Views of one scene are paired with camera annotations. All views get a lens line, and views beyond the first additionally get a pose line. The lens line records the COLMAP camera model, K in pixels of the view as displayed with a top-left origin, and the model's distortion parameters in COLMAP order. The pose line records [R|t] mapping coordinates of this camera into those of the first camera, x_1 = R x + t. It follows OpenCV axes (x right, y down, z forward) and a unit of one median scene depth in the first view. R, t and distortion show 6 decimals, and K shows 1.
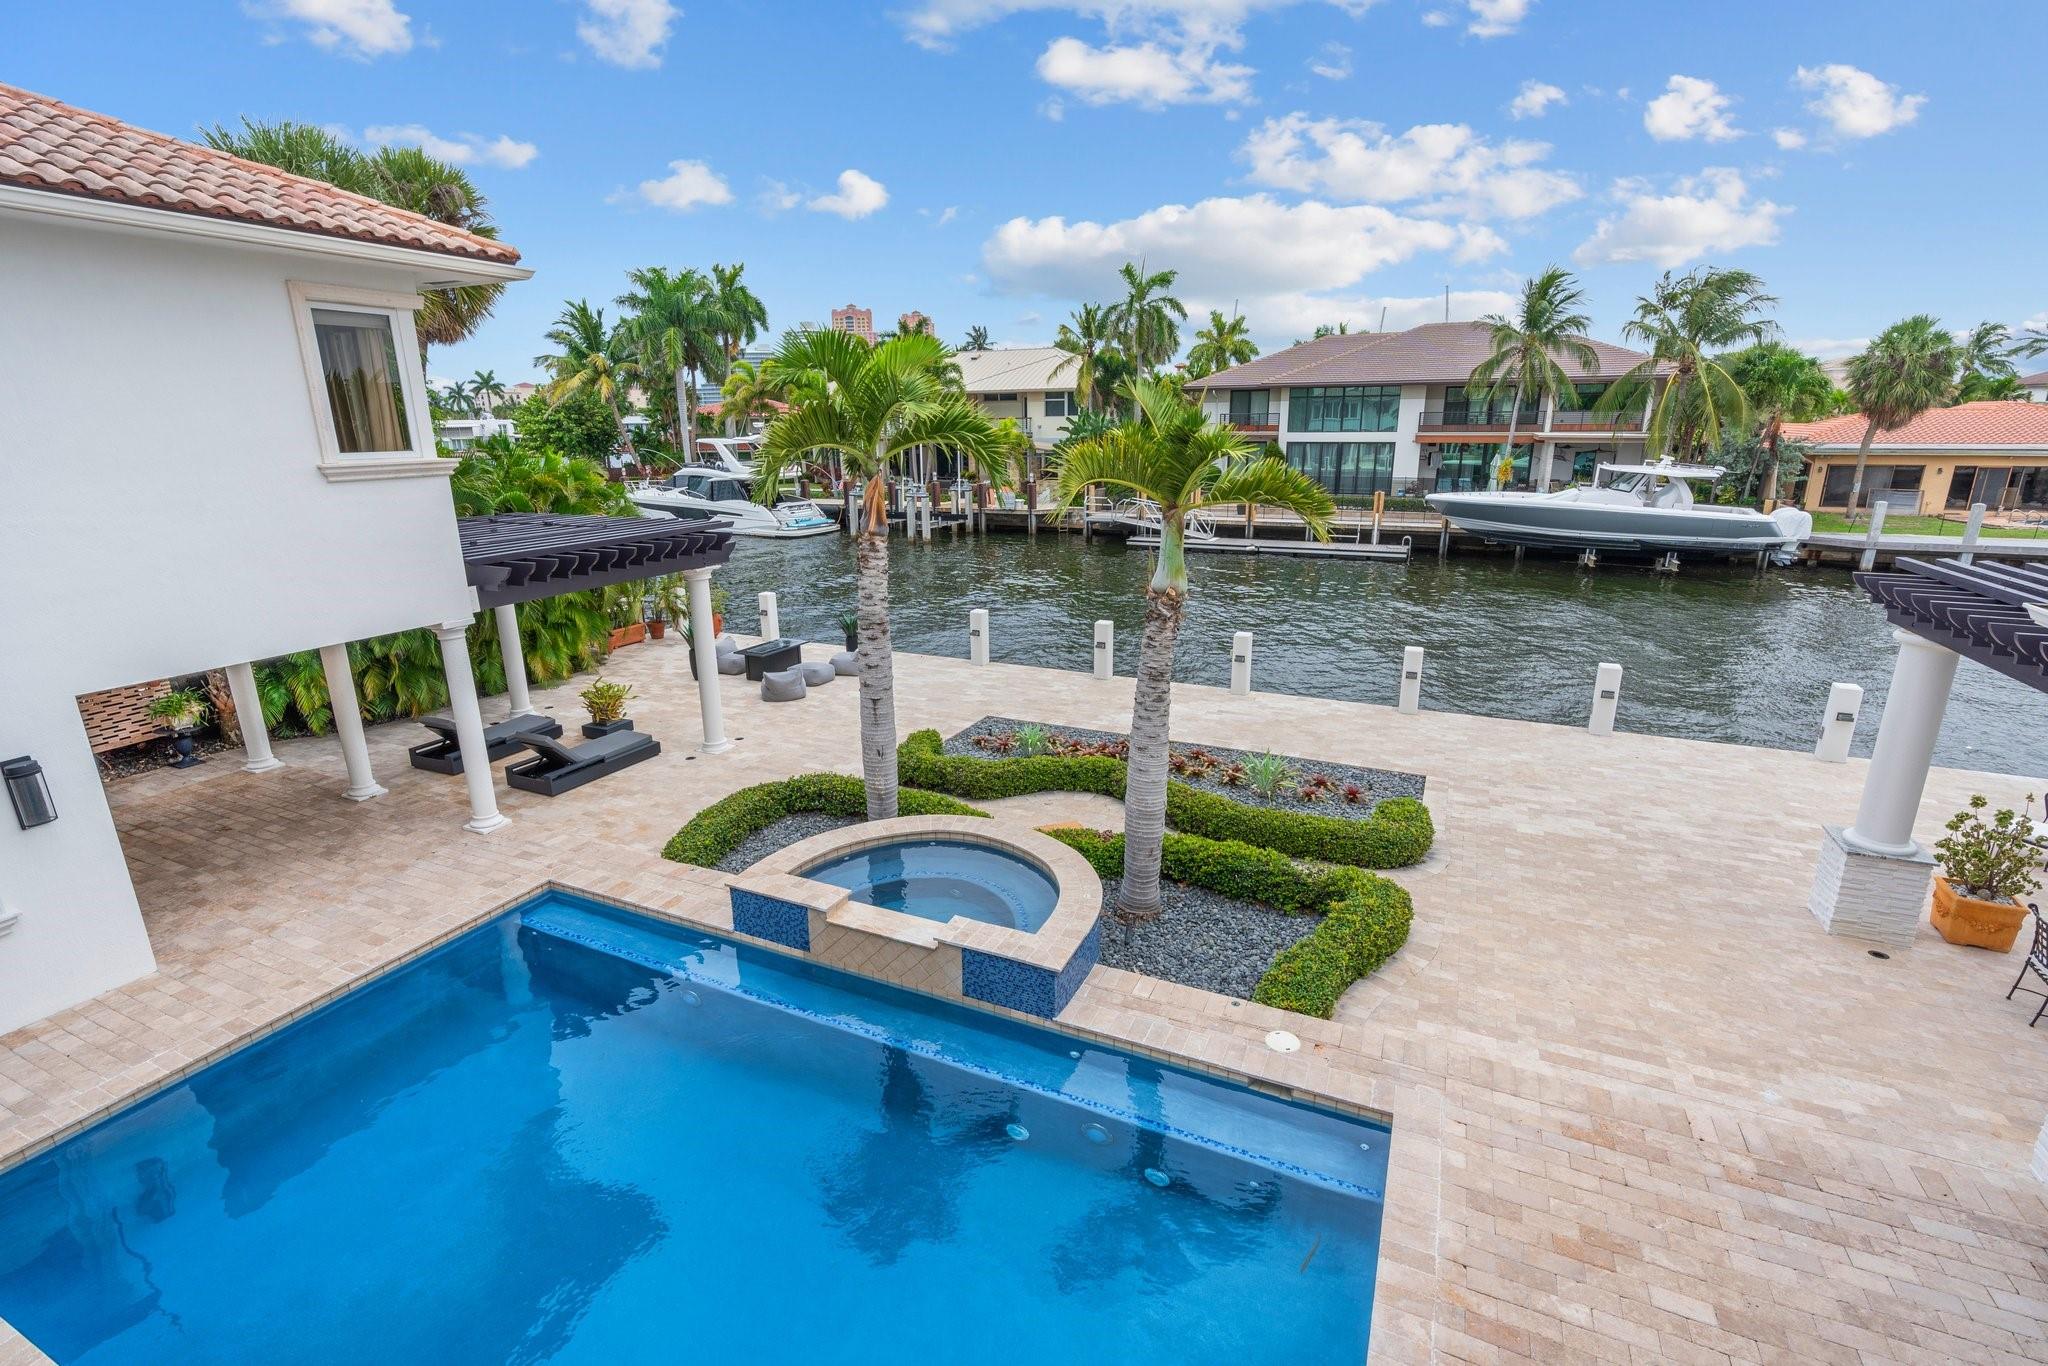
lens RADIAL K [[928.7, 0, 1019.7], [0, 928.7, 676.6], [0, 0, 1]] dist [-0.006513, 0.000339]
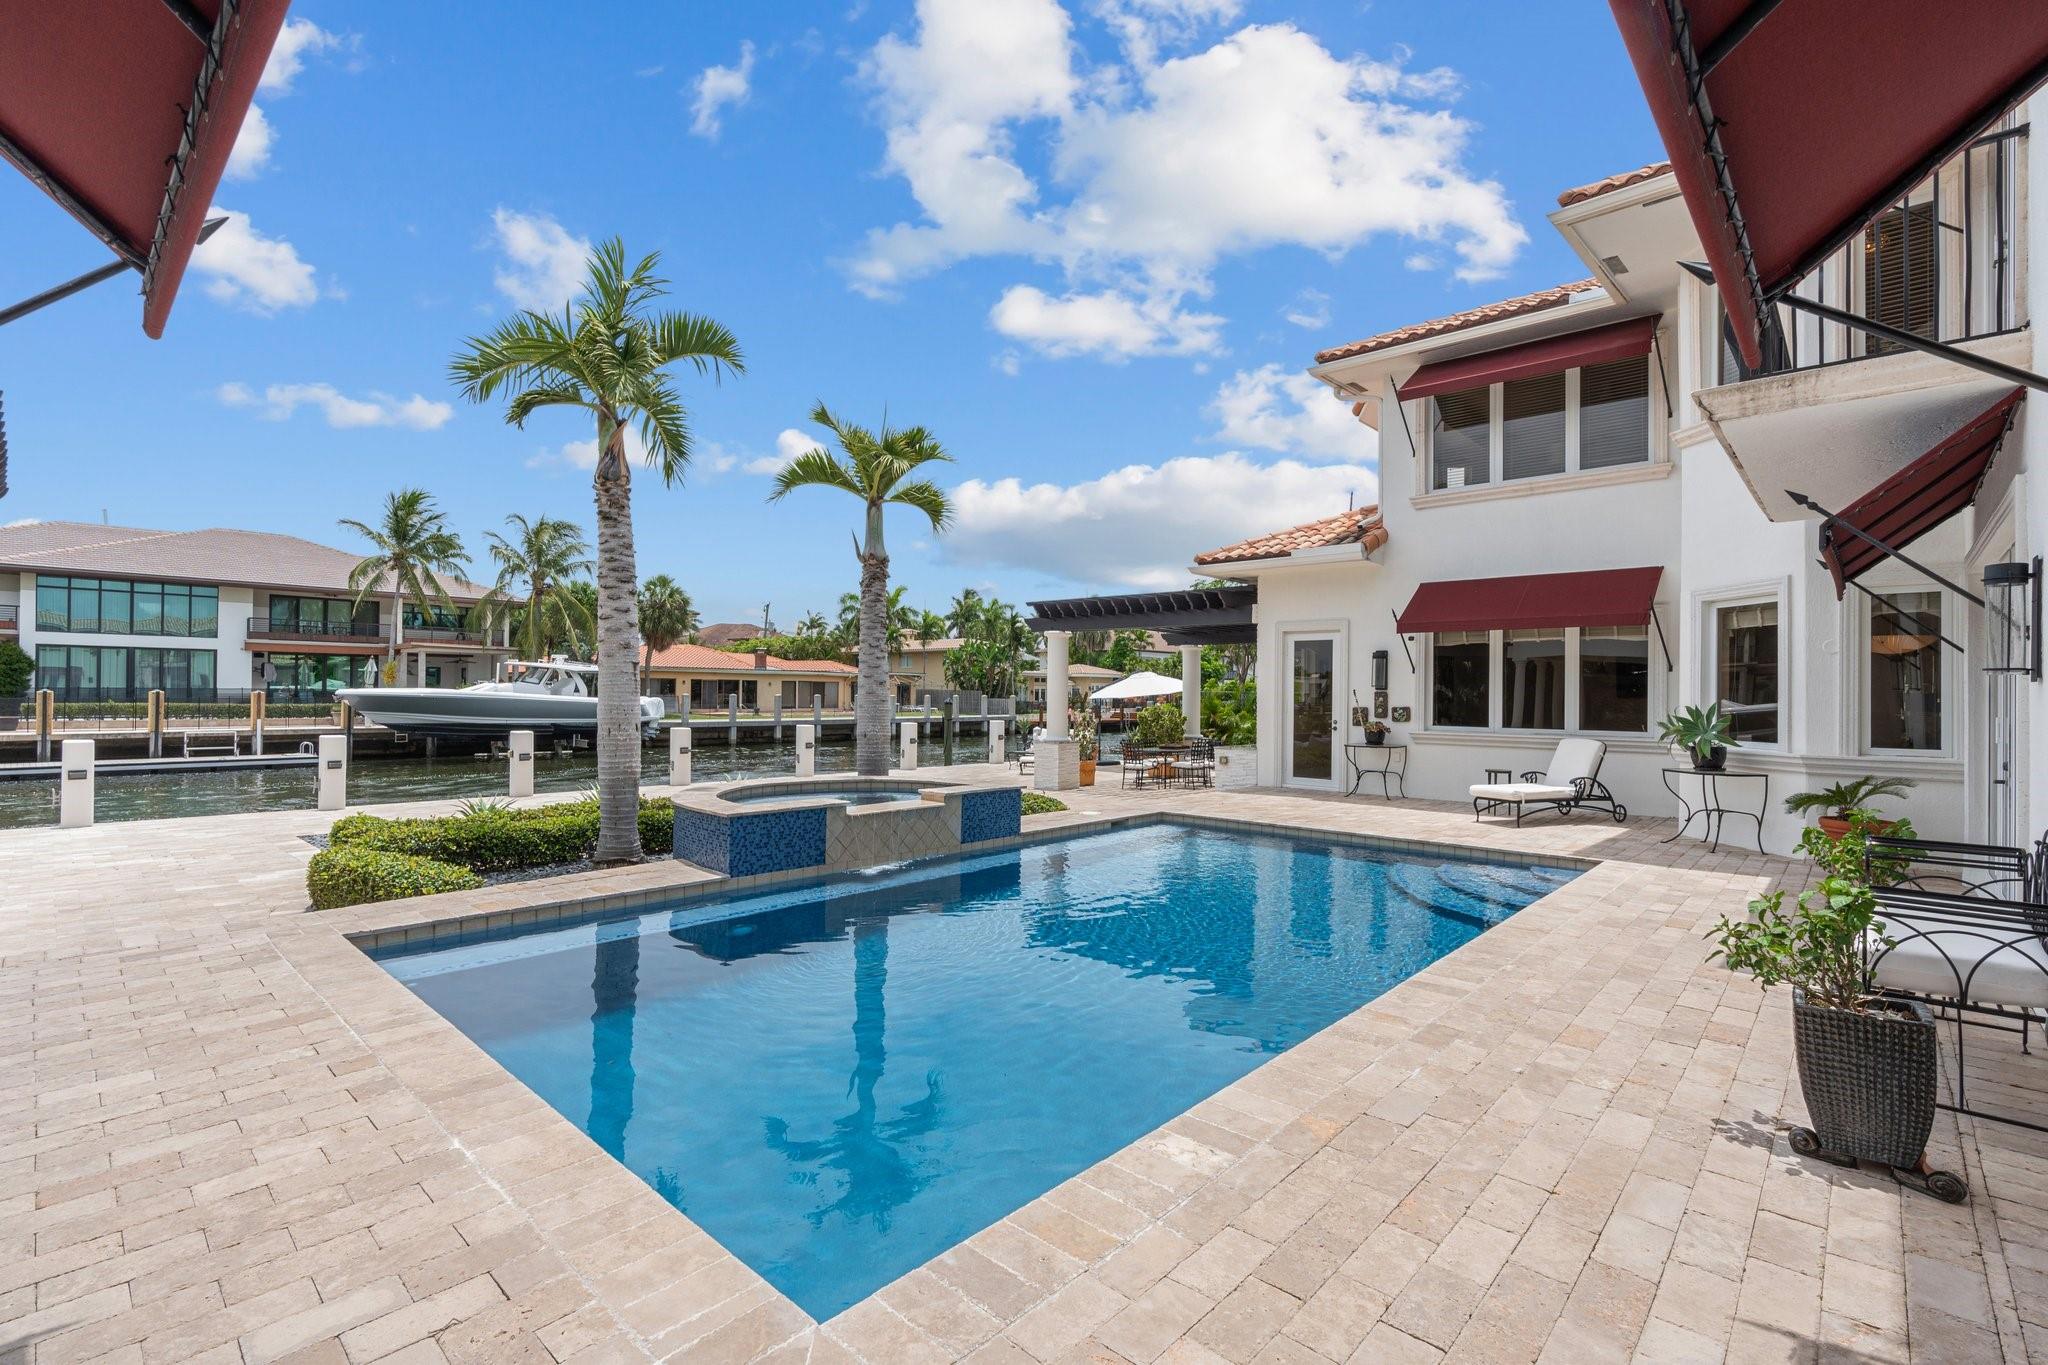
lens RADIAL K [[928.7, 0, 1019.7], [0, 928.7, 676.1], [0, 0, 1]] dist [-0.006513, 0.000339]
pose [[0.312650, 0.026333, 0.949503, -0.206369], [0.236540, 0.965967, -0.104677, 0.041824], [-0.919945, 0.257323, 0.295781, 0.095781]]
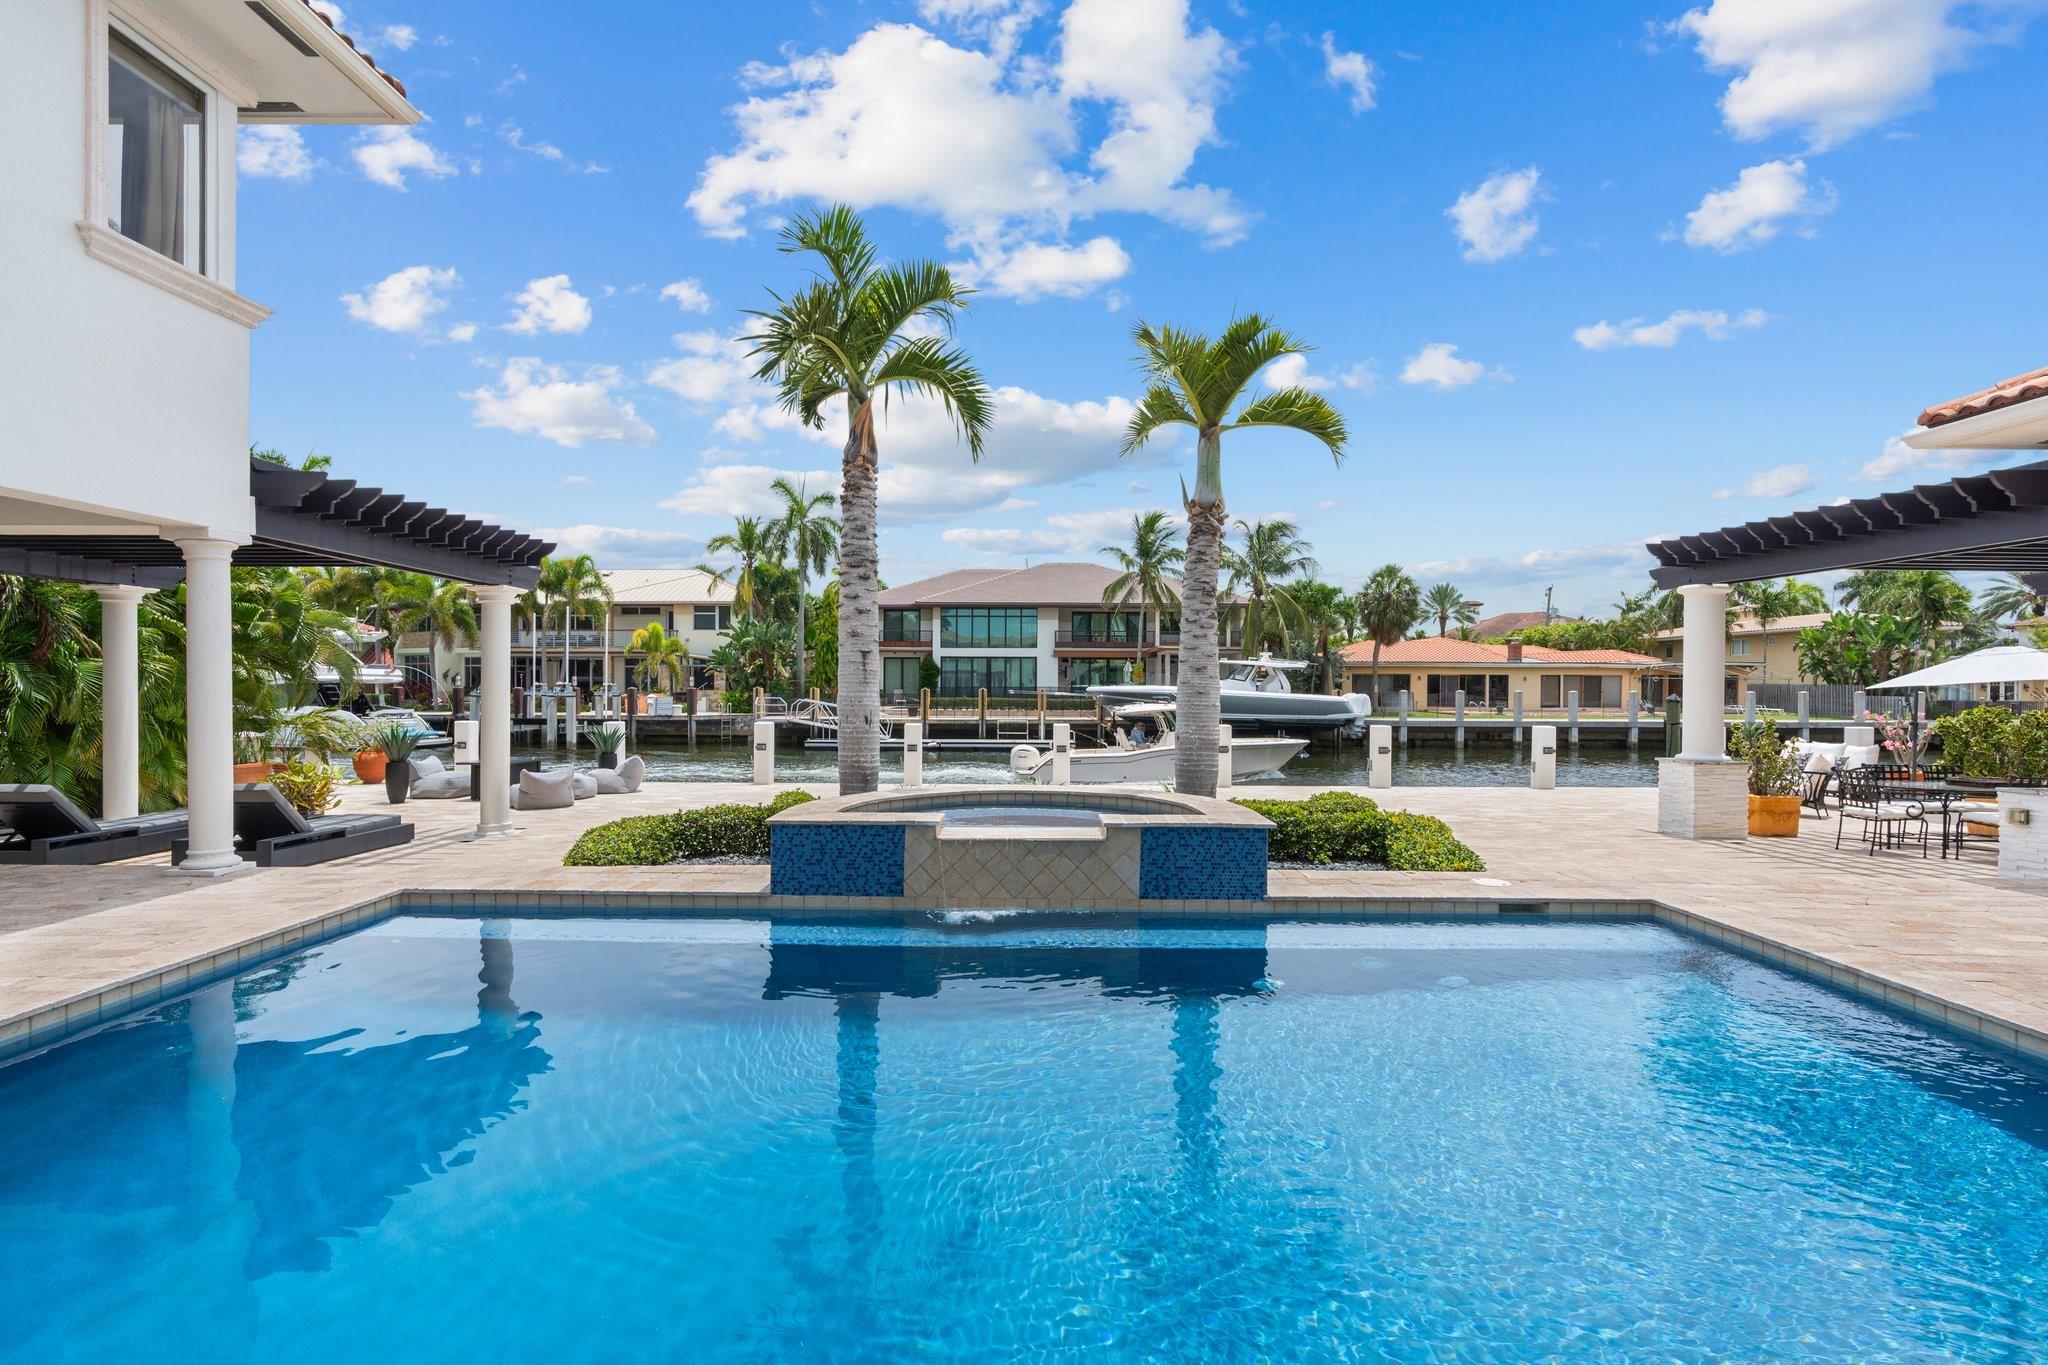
lens RADIAL K [[932.1, 0, 1020.7], [0, 932.1, 688.7], [0, 0, 1]] dist [-0.007251, 0.000222]
pose [[0.913857, 0.008204, 0.405952, -0.075859], [0.096573, 0.966714, -0.236936, 0.055405], [-0.394384, 0.255729, 0.882646, 0.046624]]
